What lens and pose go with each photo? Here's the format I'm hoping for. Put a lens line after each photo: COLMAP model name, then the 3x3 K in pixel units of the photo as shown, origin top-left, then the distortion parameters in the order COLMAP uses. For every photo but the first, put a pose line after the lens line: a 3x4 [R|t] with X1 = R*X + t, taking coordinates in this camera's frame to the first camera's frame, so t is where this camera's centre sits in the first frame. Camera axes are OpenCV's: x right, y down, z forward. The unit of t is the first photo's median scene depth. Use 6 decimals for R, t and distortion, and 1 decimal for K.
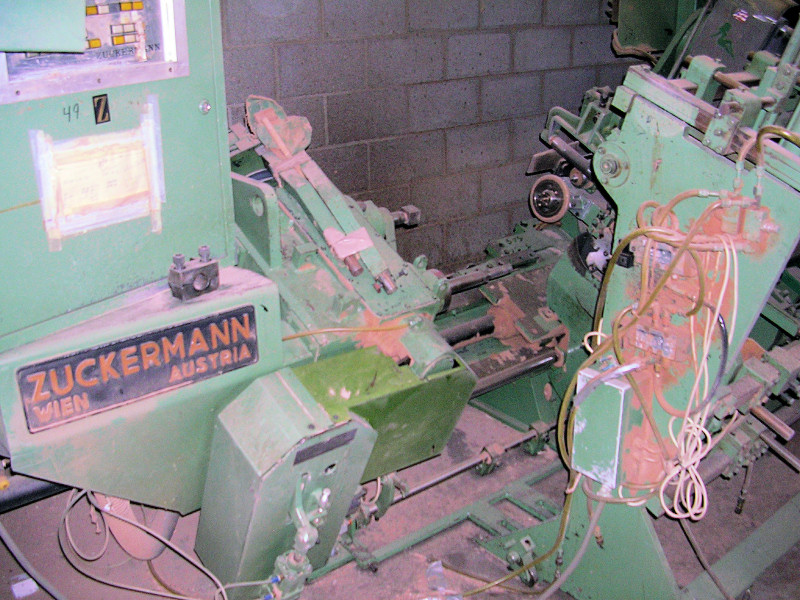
lens RADIAL K [[883.5, 0, 400.5], [0, 883.5, 298.1], [0, 0, 1]] dist [-0.156141, 0.000000]
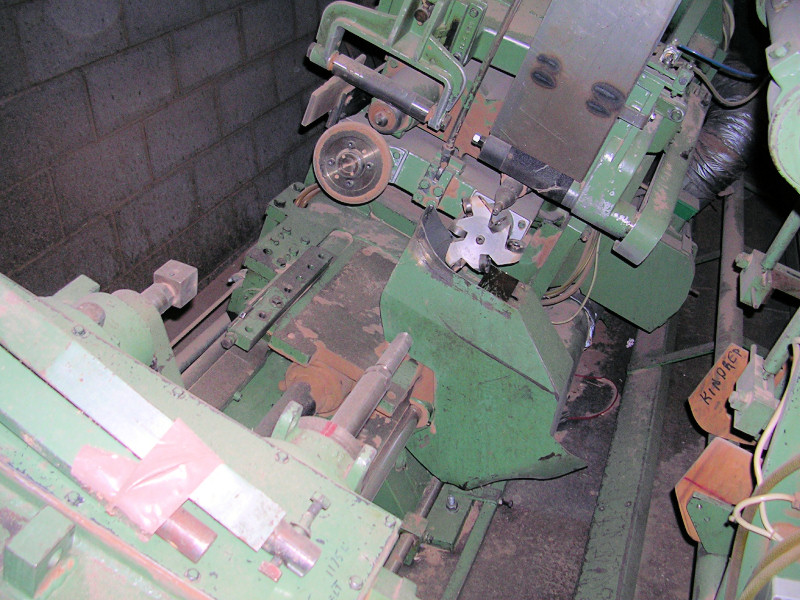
lens RADIAL K [[883.5, 0, 399.8], [0, 883.5, 300.2], [0, 0, 1]] dist [-0.156141, 0.000000]
pose [[0.864757, -0.270647, 0.423019, -0.106474], [0.215774, 0.960875, 0.173670, -0.179601], [-0.453472, -0.058906, 0.889322, 0.697763]]
